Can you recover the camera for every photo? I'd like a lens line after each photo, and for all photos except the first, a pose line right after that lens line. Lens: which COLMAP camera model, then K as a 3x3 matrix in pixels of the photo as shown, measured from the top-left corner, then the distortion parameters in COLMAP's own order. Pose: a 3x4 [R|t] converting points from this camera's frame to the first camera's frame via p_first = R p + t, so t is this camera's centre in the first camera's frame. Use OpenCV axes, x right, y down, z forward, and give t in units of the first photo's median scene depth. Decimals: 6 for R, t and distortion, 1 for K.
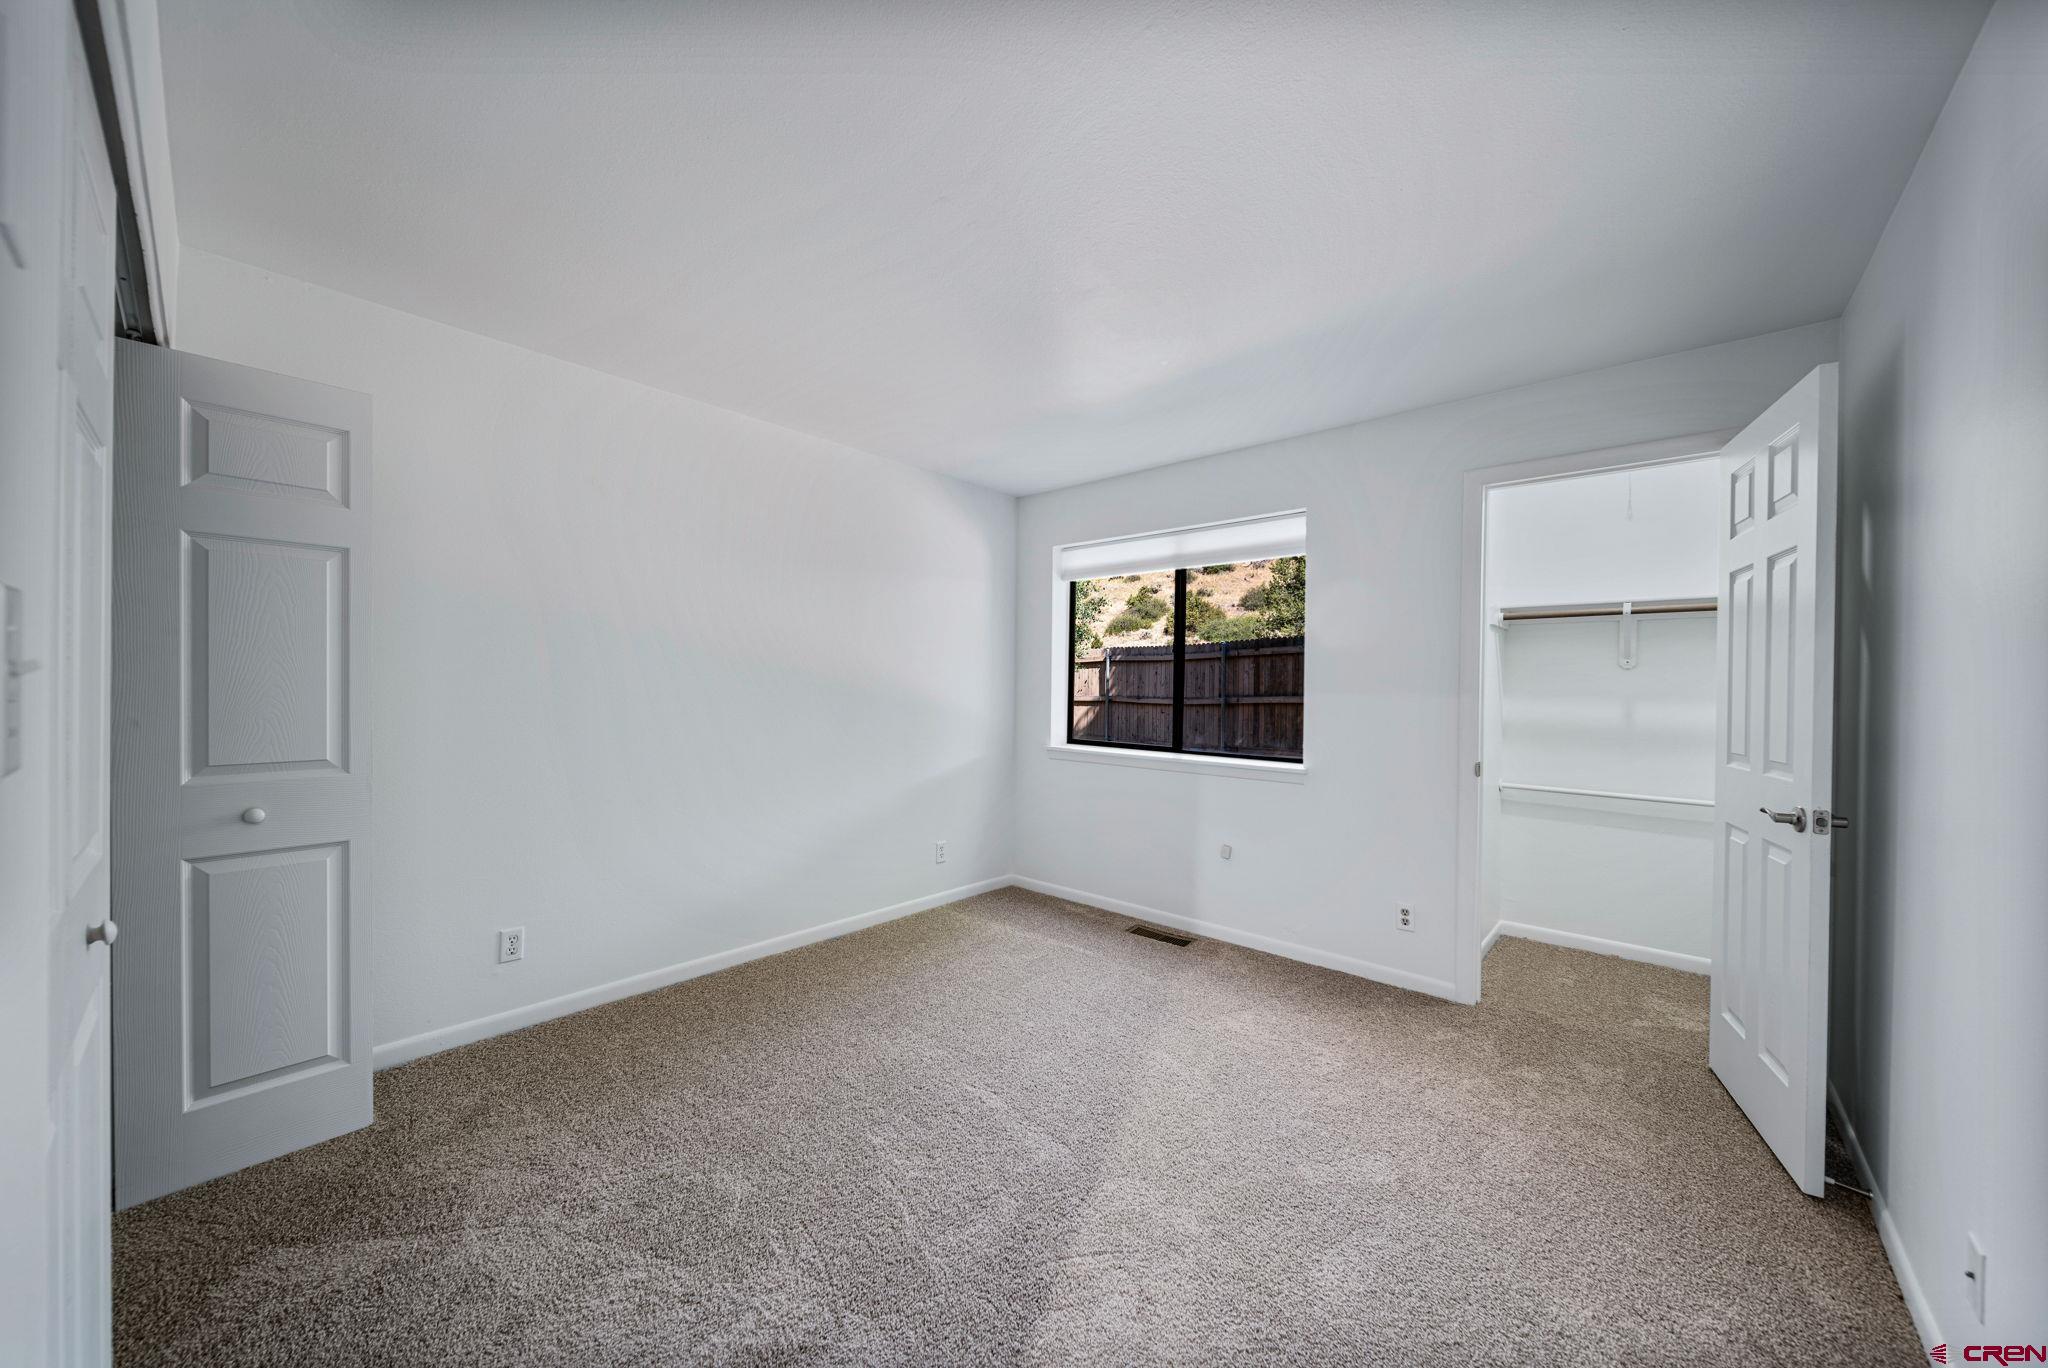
lens RADIAL K [[721.4, 0, 1012.6], [0, 721.4, 695.8], [0, 0, 1]] dist [-0.001251, -0.001097]
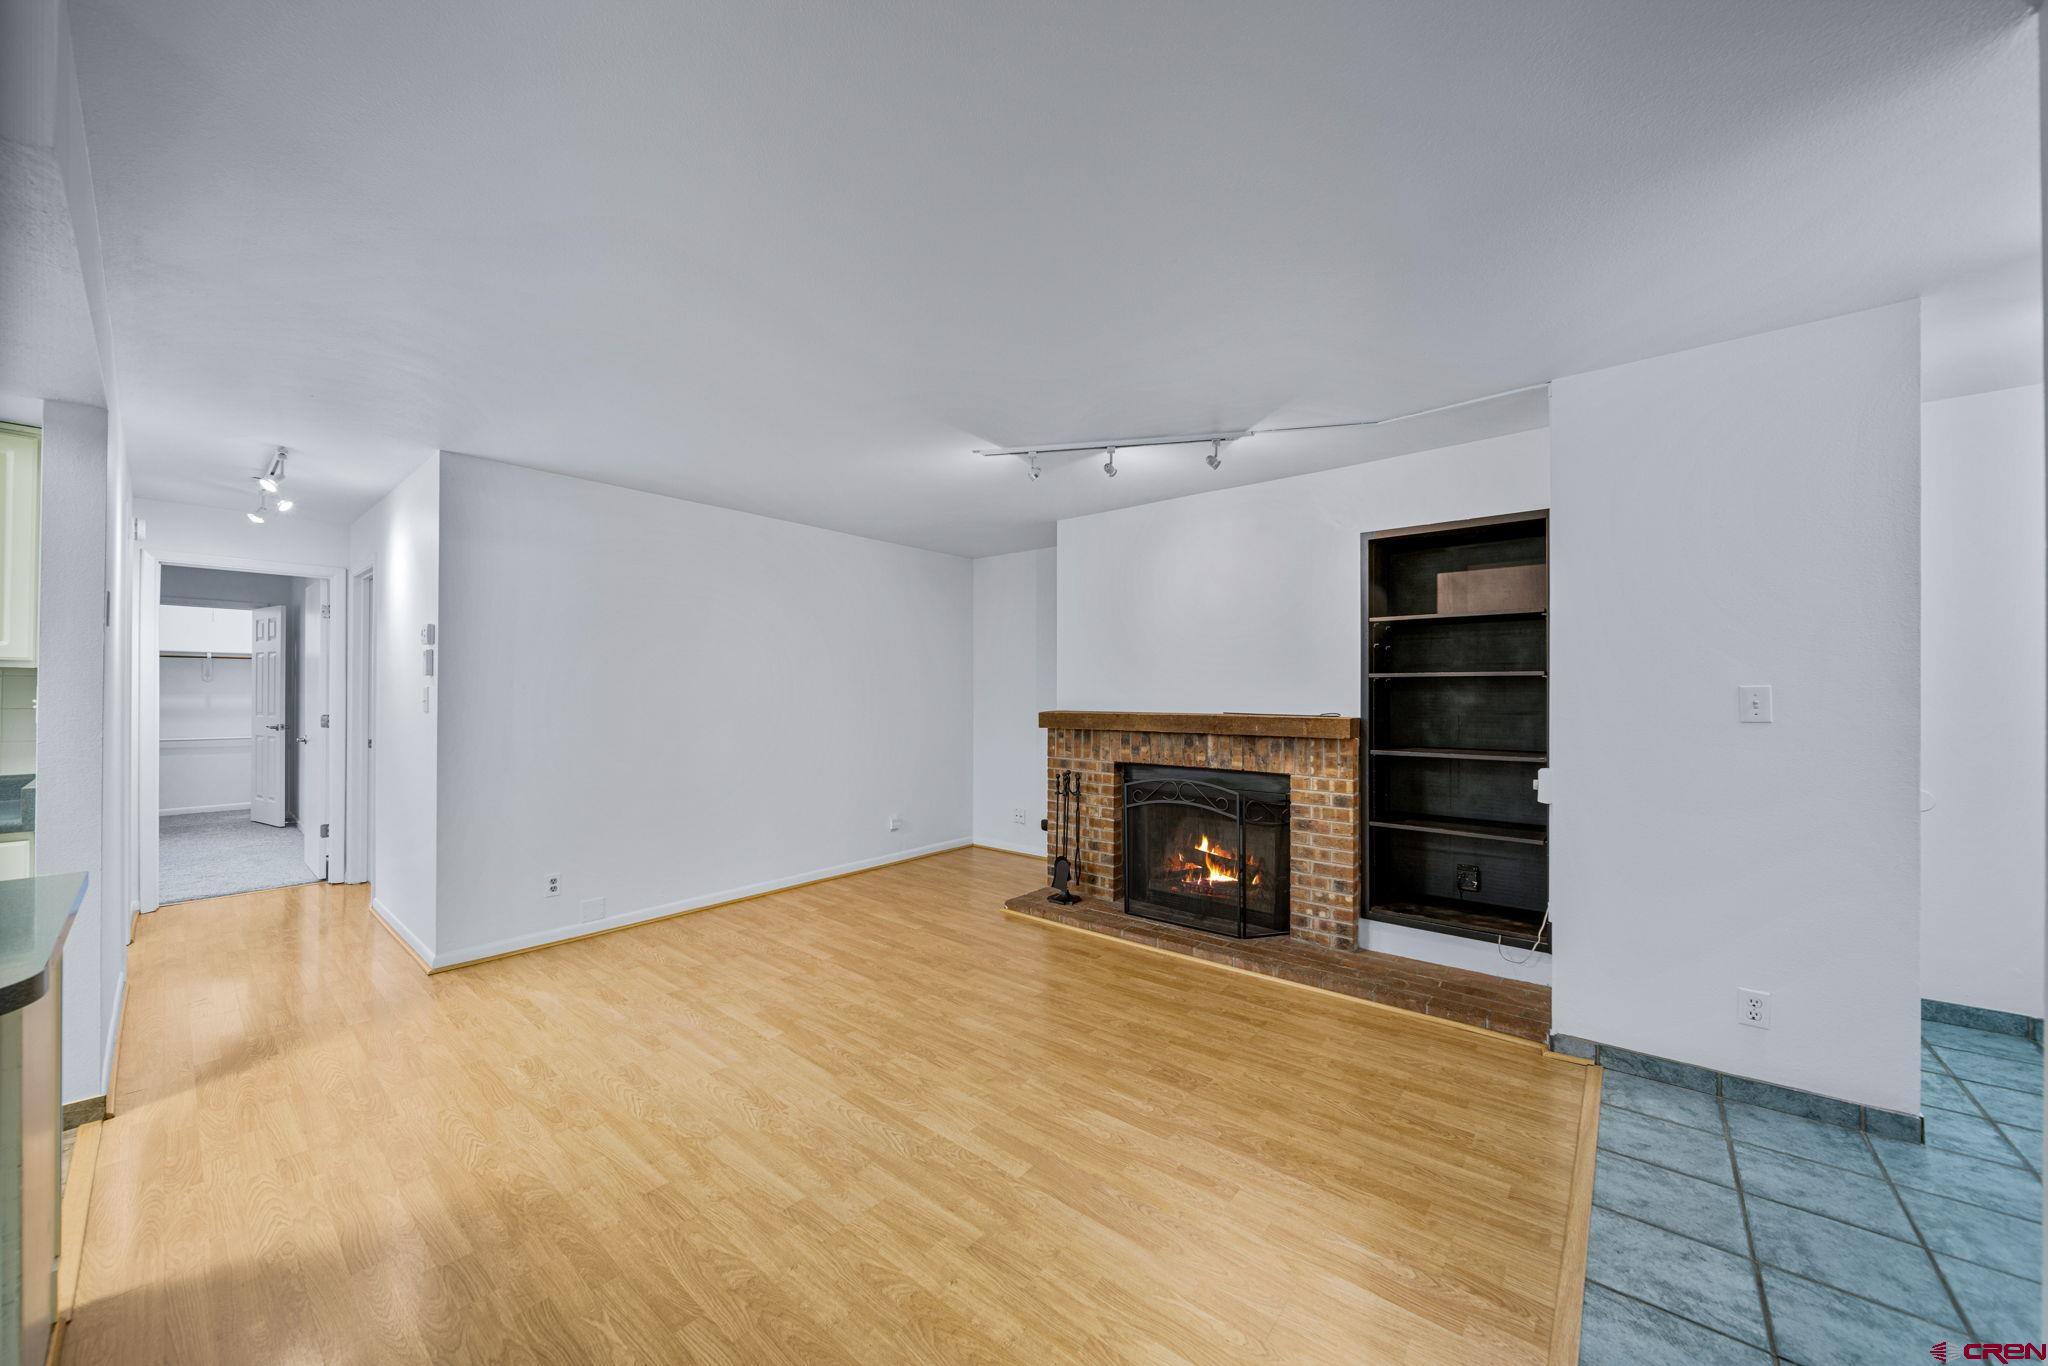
lens RADIAL K [[721.4, 0, 1005.2], [0, 721.4, 689.9], [0, 0, 1]] dist [-0.001251, -0.001097]
pose [[-0.020735, -0.001459, 0.999784, -2.586889], [0.008109, 0.999966, 0.001627, 0.004448], [-0.999752, 0.008141, -0.020723, -2.572860]]
